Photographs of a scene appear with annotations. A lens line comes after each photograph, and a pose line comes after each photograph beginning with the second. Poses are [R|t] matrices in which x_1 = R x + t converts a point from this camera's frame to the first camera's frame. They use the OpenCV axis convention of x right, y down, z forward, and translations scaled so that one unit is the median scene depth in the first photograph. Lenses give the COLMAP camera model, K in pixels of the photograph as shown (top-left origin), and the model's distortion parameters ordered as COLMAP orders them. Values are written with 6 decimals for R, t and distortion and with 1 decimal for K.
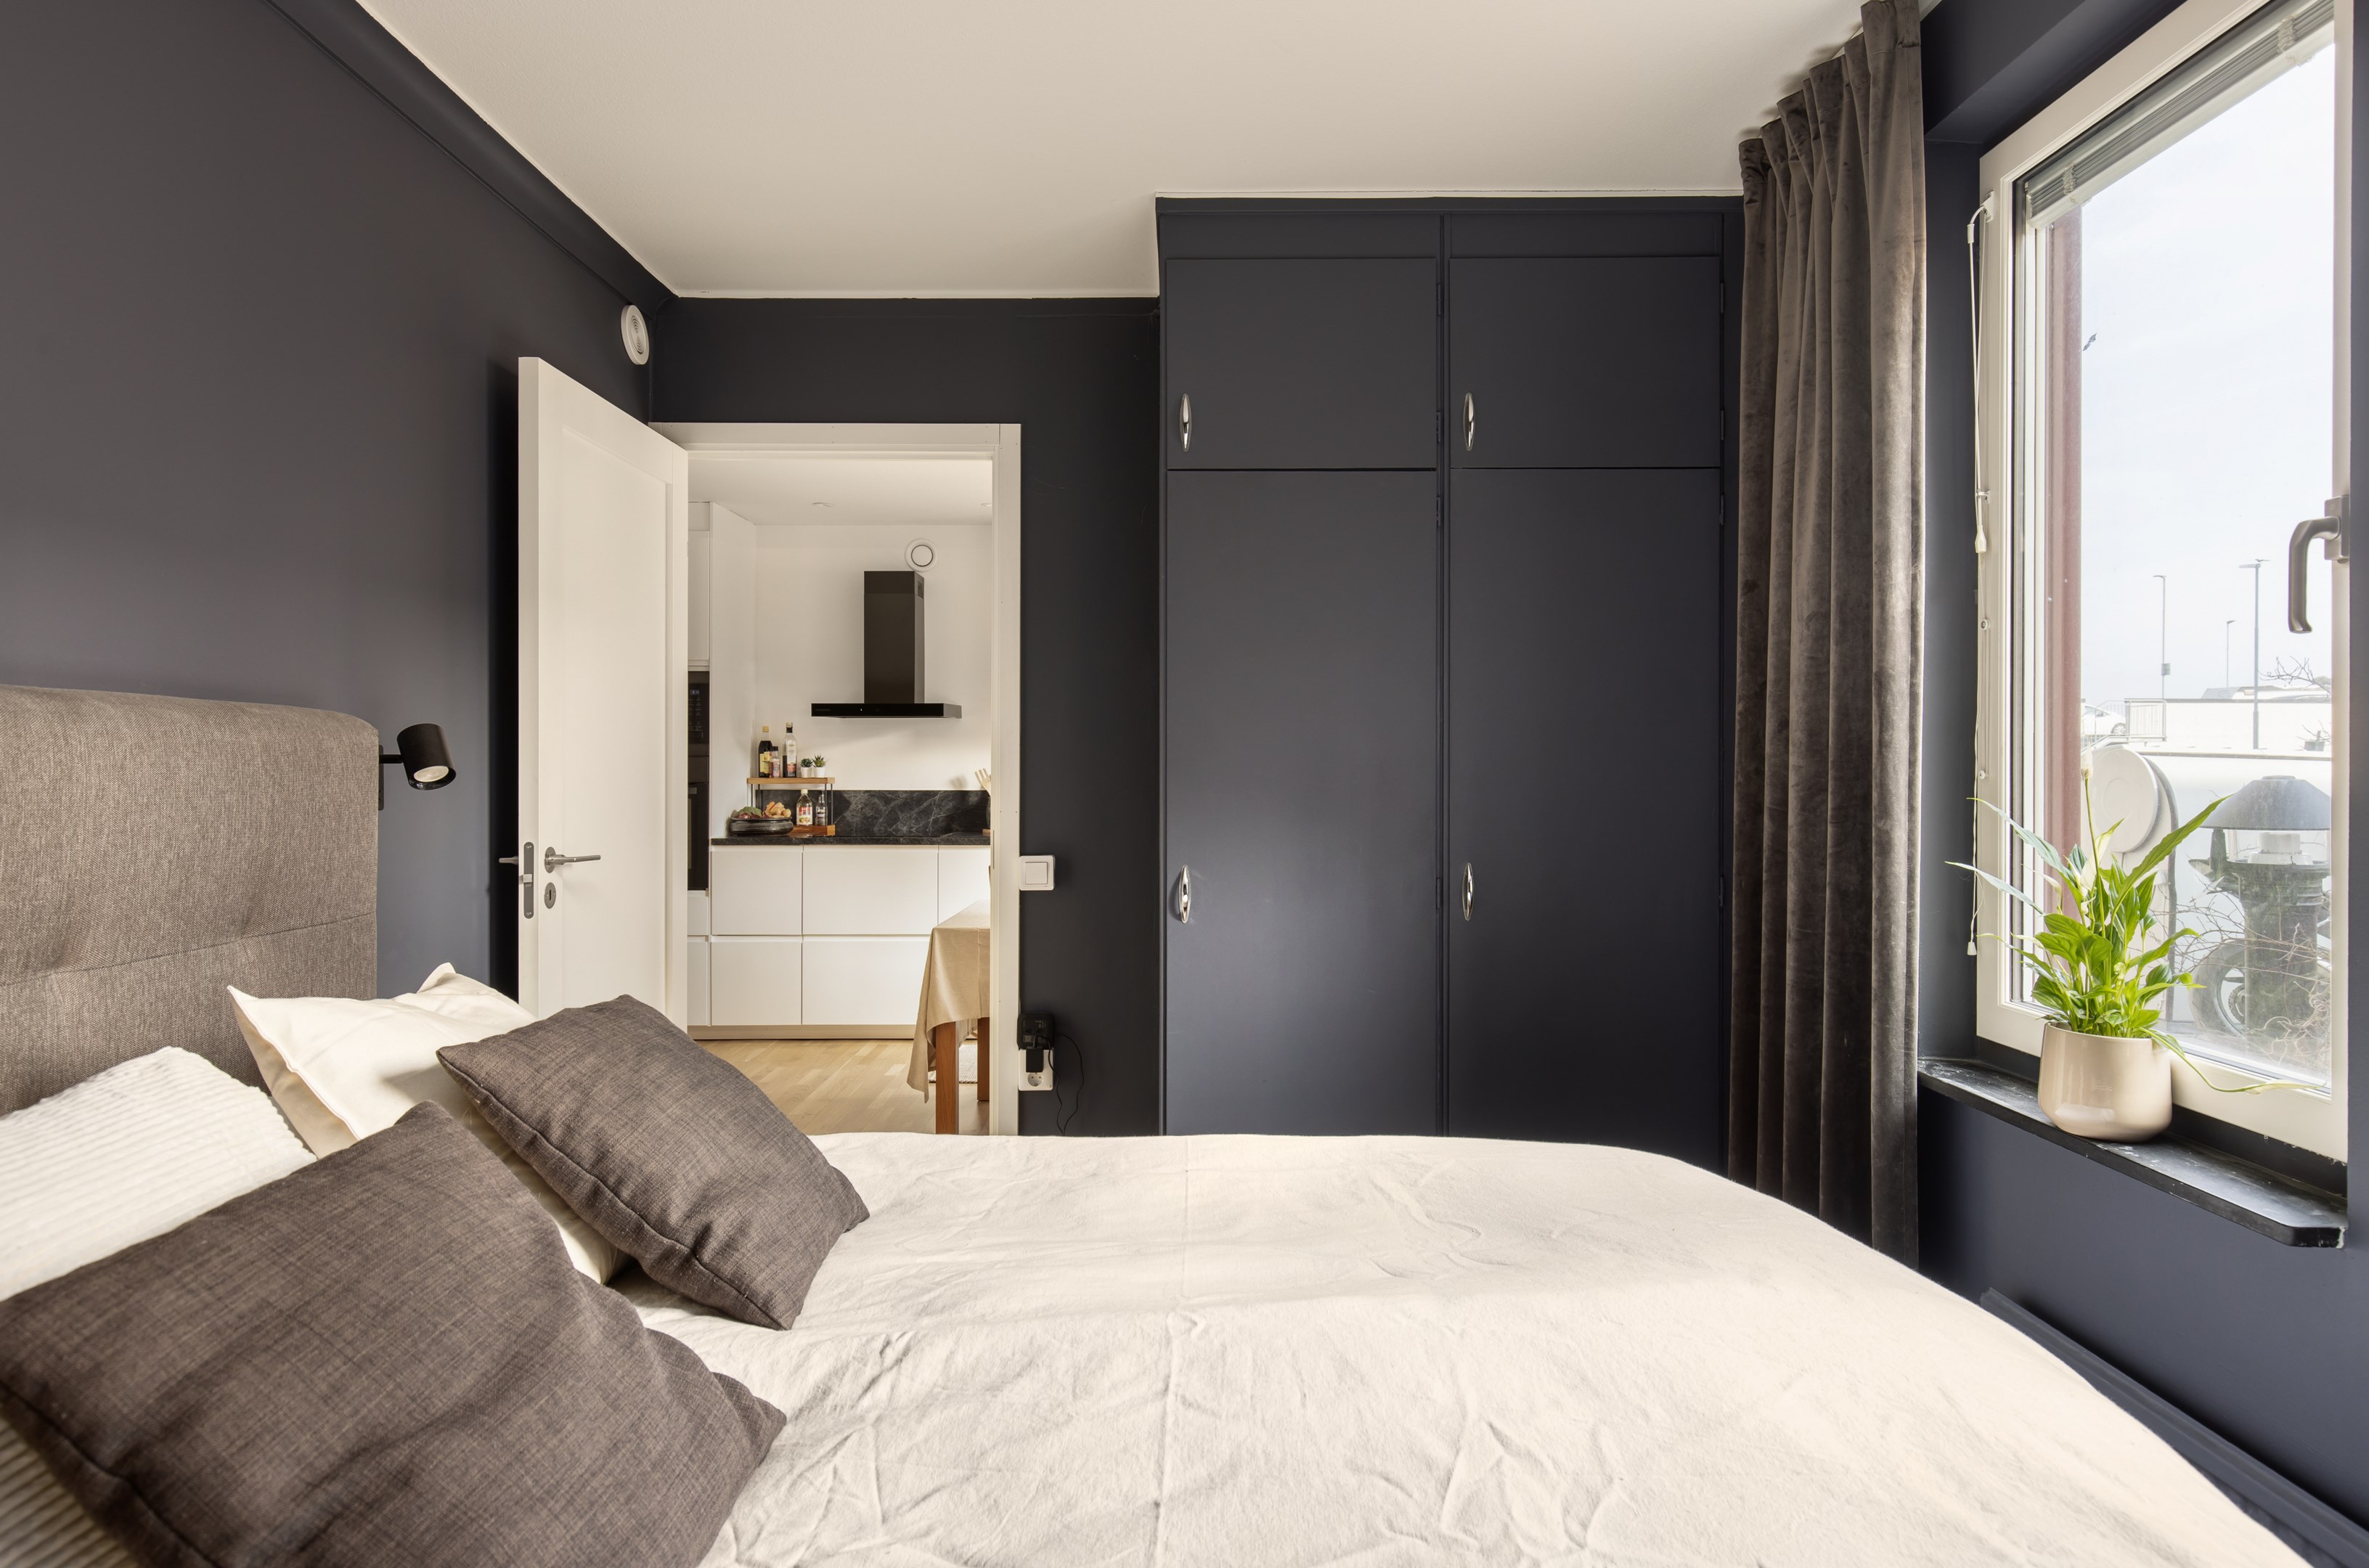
lens RADIAL K [[1370.6, 0, 1218.6], [0, 1370.6, 743.3], [0, 0, 1]] dist [0.012891, -0.004066]
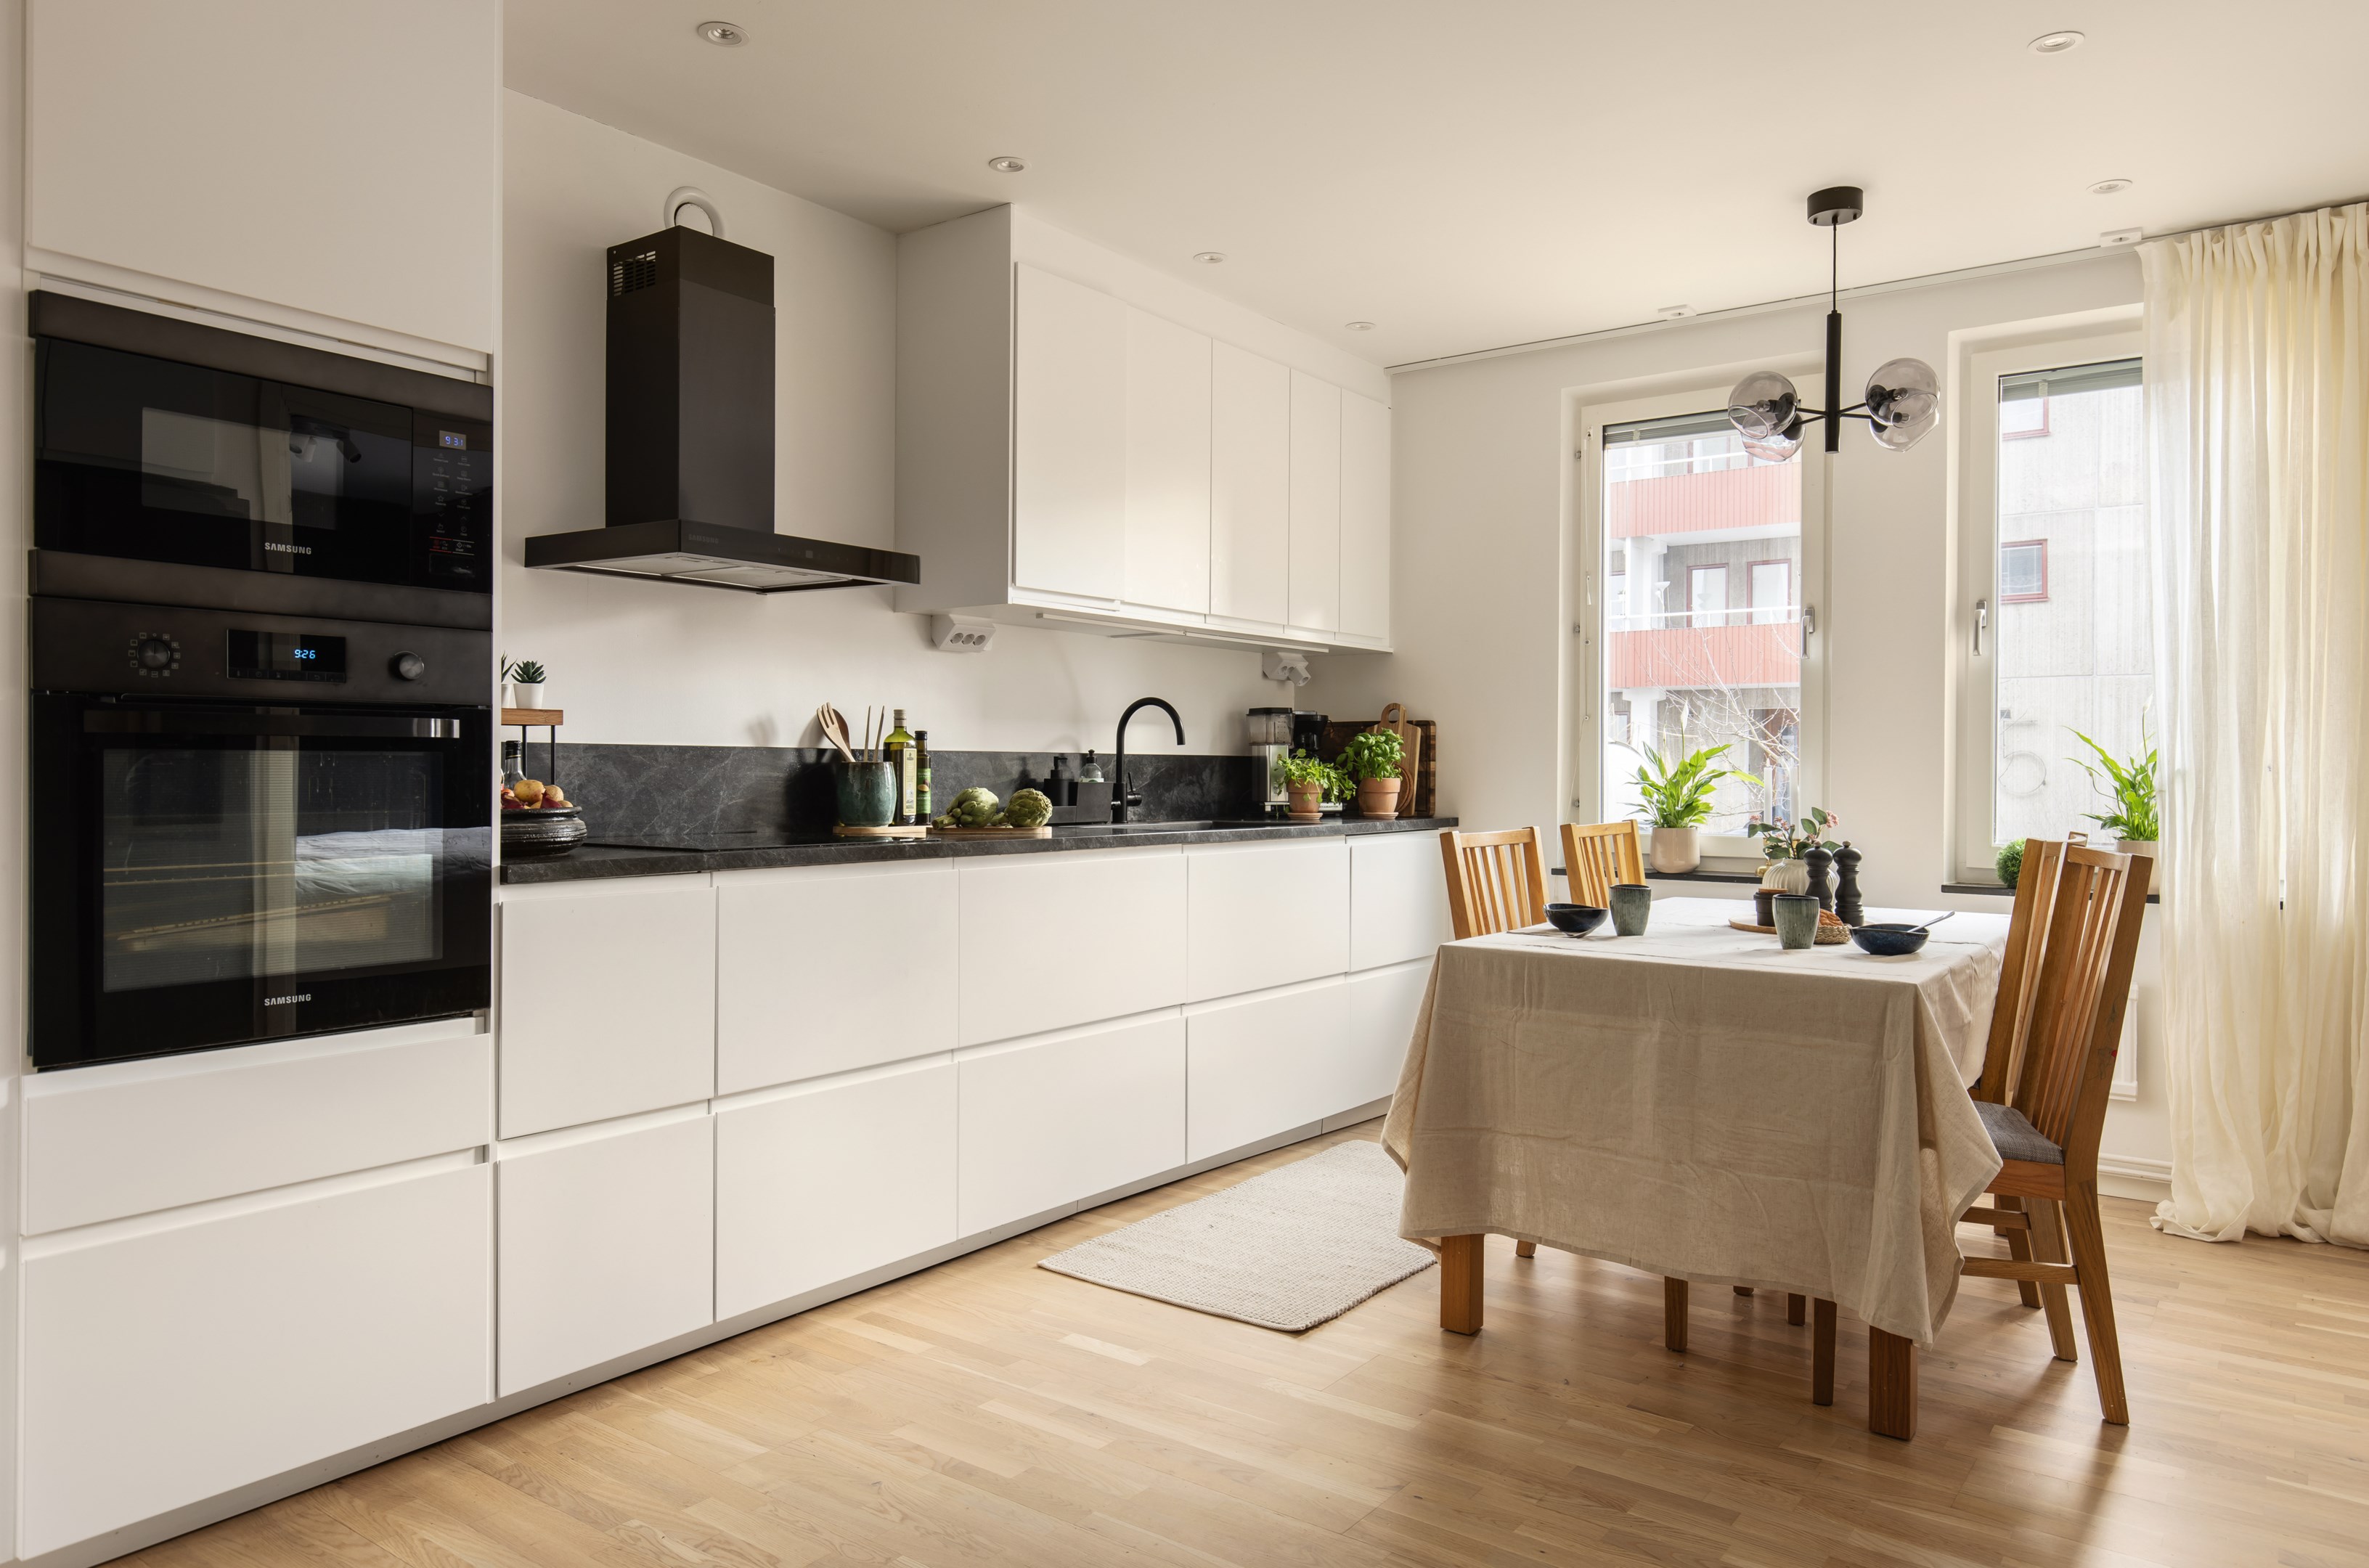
lens RADIAL K [[1568.5, 0, 1168.5], [0, 1568.5, 770.6], [0, 0, 1]] dist [0.017388, -0.005877]
pose [[0.607959, 0.000973, 0.793968, -0.542067], [-0.015905, 0.999814, 0.010954, 0.034930], [-0.793809, -0.019287, 0.607861, 0.576001]]
